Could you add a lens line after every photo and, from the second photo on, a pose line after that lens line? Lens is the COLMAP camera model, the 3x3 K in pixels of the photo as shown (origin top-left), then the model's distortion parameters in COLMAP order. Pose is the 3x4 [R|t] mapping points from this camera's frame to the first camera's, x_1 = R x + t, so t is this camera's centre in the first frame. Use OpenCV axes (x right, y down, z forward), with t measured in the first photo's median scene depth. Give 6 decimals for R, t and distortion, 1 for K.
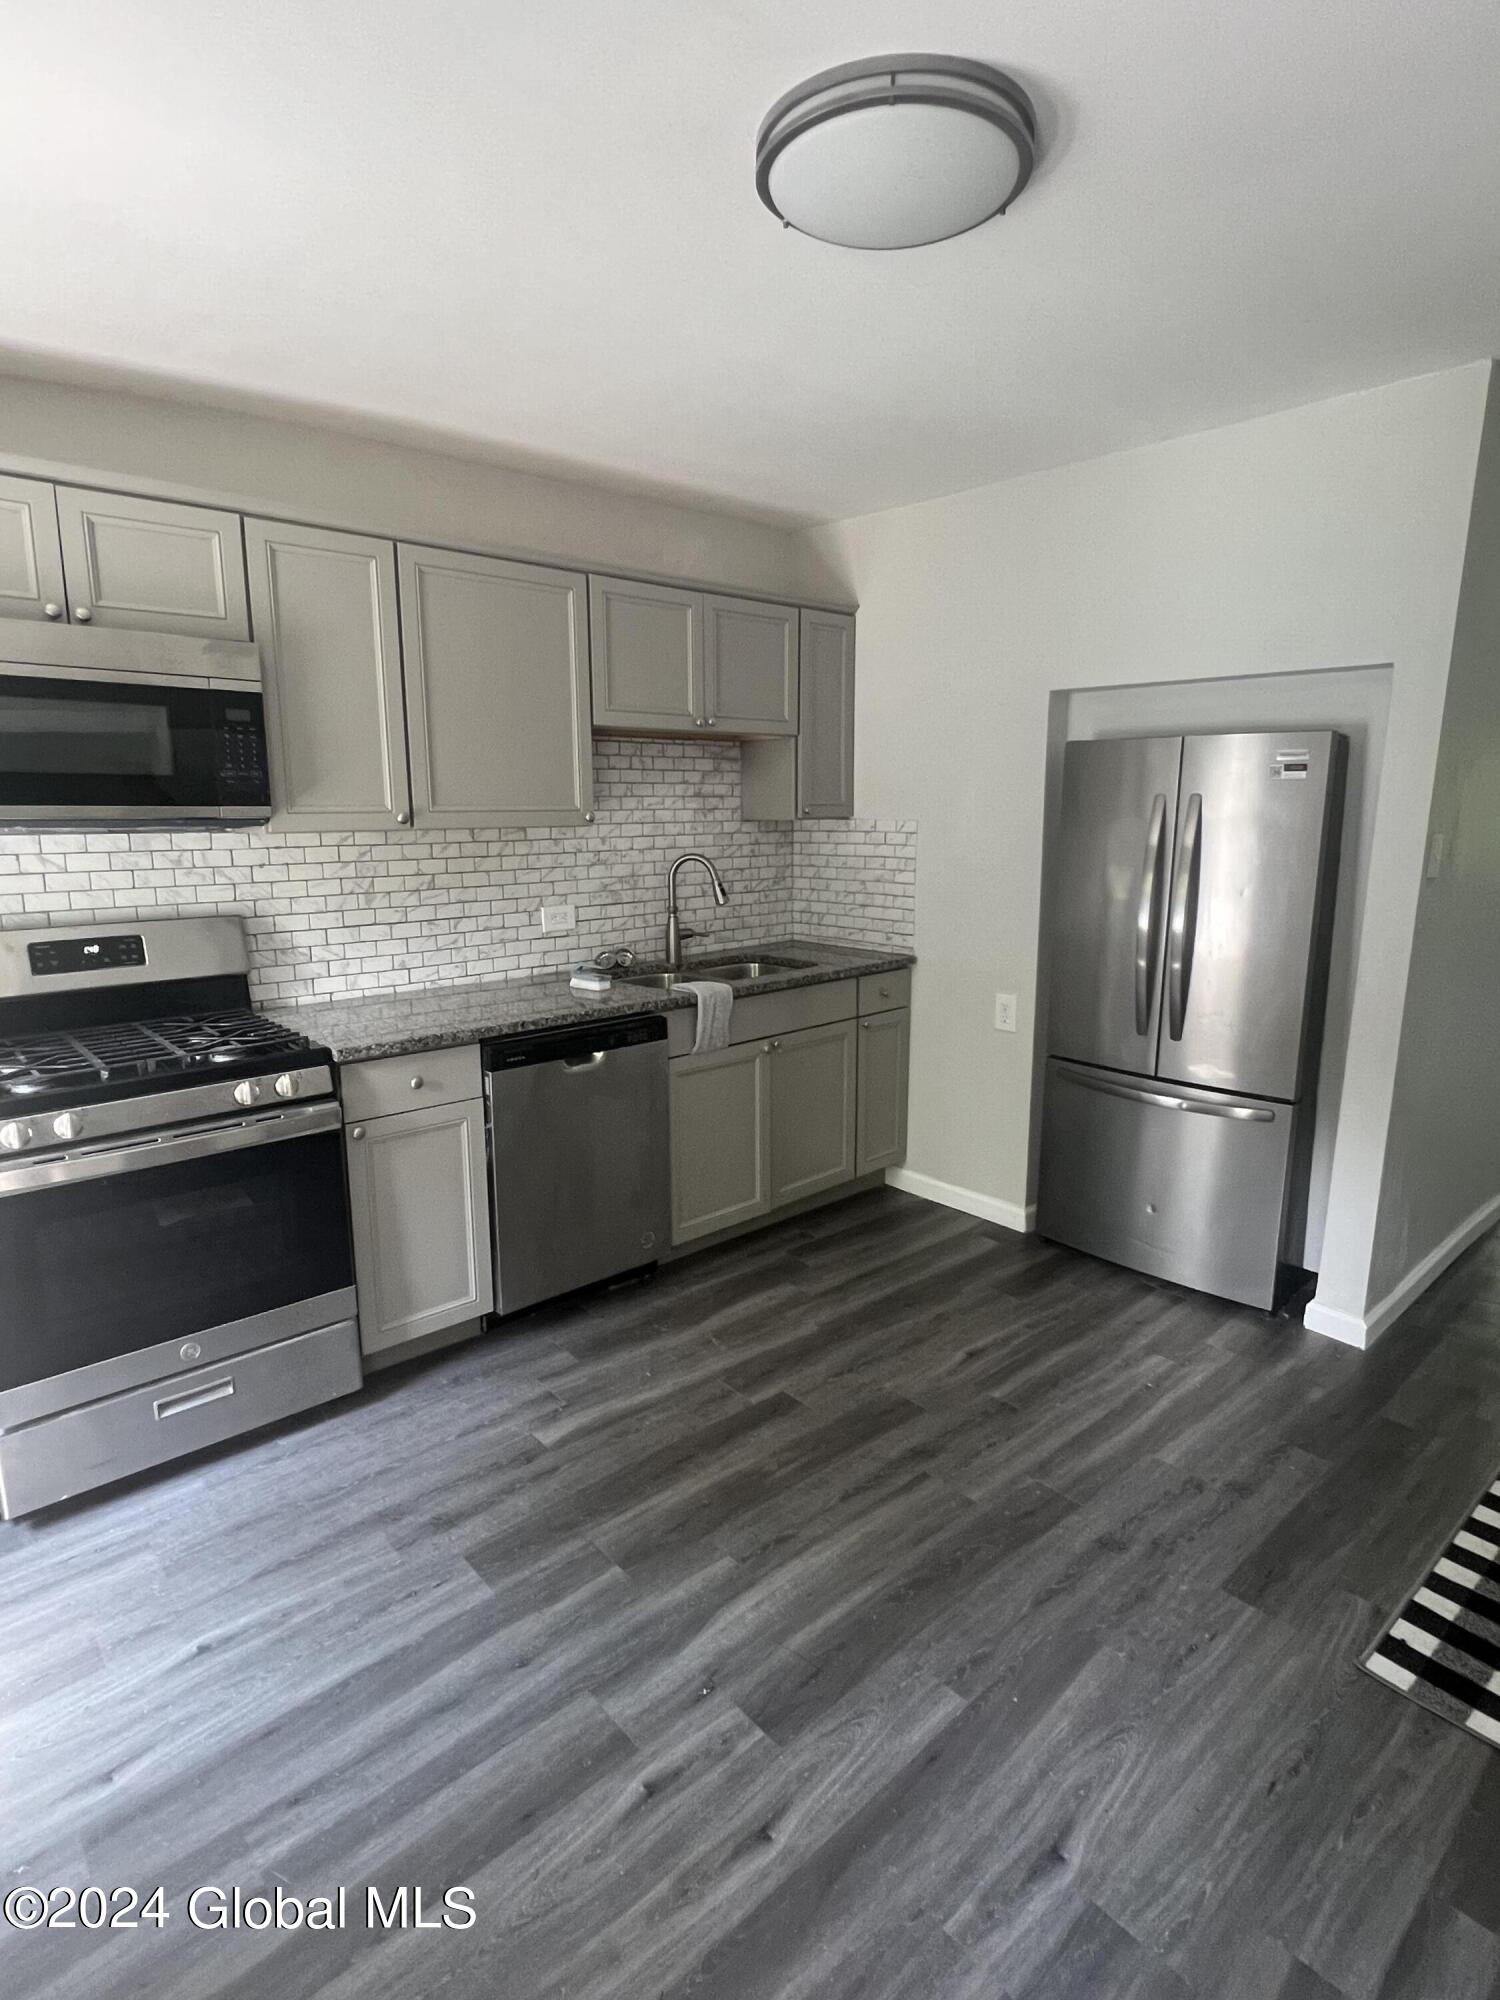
lens RADIAL K [[1040.3, 0, 749.2], [0, 1040.3, 993.0], [0, 0, 1]] dist [-0.000762, 0.002678]
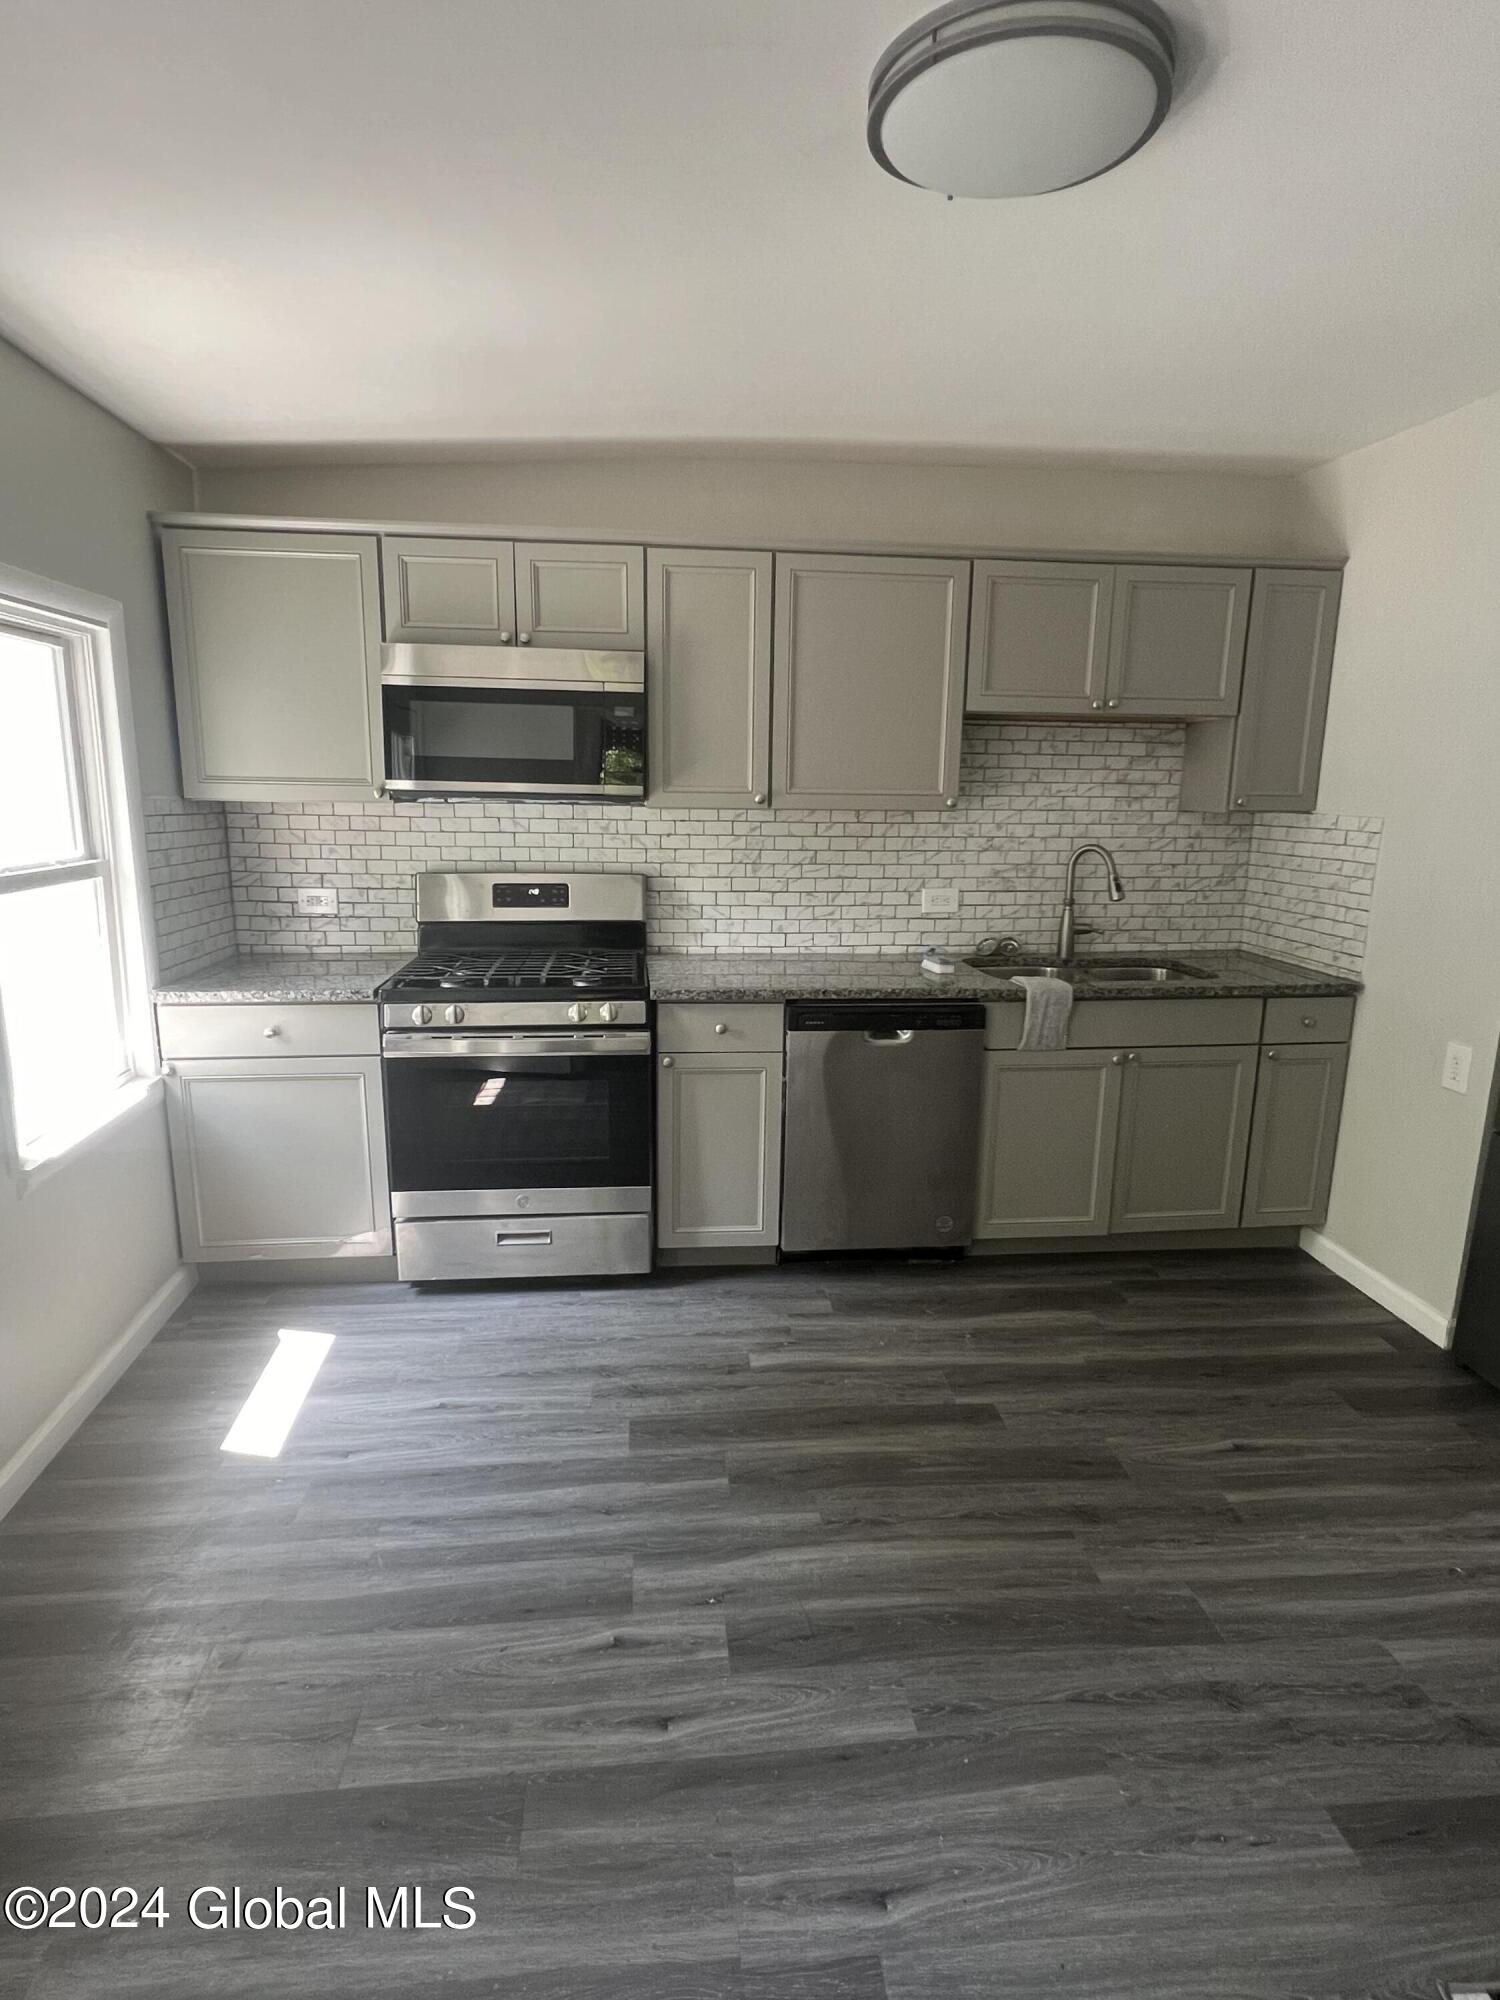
lens RADIAL K [[1040.3, 0, 745.8], [0, 1040.3, 997.6], [0, 0, 1]] dist [-0.000762, 0.002678]
pose [[0.810966, 0.134564, -0.569409, 0.367946], [-0.122671, 0.990668, 0.059406, -0.020700], [0.572089, 0.021674, 0.819905, 0.073869]]
